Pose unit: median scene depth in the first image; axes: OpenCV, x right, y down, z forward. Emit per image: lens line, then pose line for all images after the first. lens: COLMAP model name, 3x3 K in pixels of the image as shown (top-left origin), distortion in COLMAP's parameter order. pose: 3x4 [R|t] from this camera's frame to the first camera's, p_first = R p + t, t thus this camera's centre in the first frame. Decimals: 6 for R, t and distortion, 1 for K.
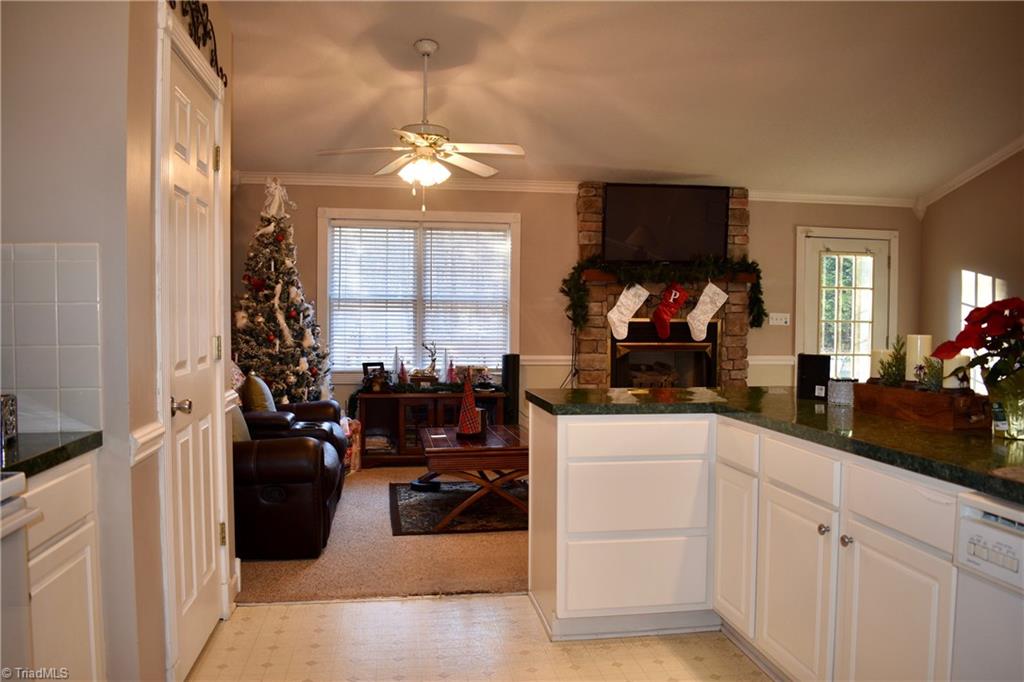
lens RADIAL K [[797.8, 0, 518.5], [0, 797.8, 343.9], [0, 0, 1]] dist [-0.096397, 0.014967]
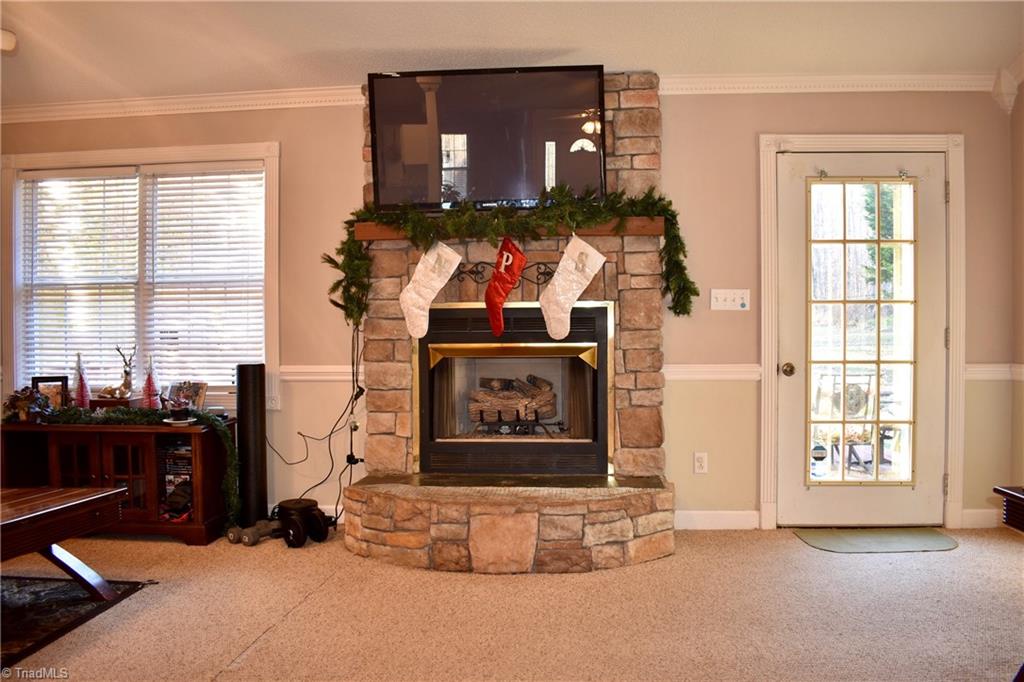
lens RADIAL K [[797.8, 0, 518.5], [0, 797.8, 343.9], [0, 0, 1]] dist [-0.096397, 0.014967]
pose [[0.971186, -0.009997, -0.238115, 0.379469], [0.007589, 0.999910, -0.011025, 0.006460], [0.238204, 0.008901, 0.971174, 0.491987]]
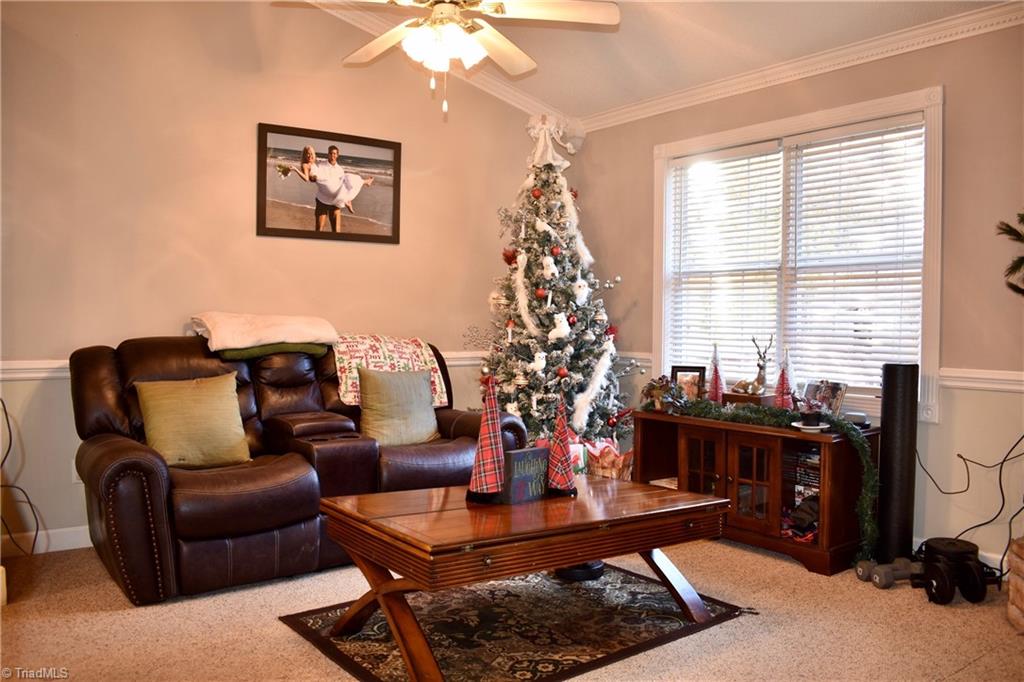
lens RADIAL K [[797.8, 0, 518.5], [0, 797.8, 343.9], [0, 0, 1]] dist [-0.096397, 0.014967]
pose [[0.470156, 0.022143, -0.882305, 0.348820], [-0.028285, 0.999550, 0.010013, 0.002668], [0.882130, 0.020248, 0.470571, 0.605064]]
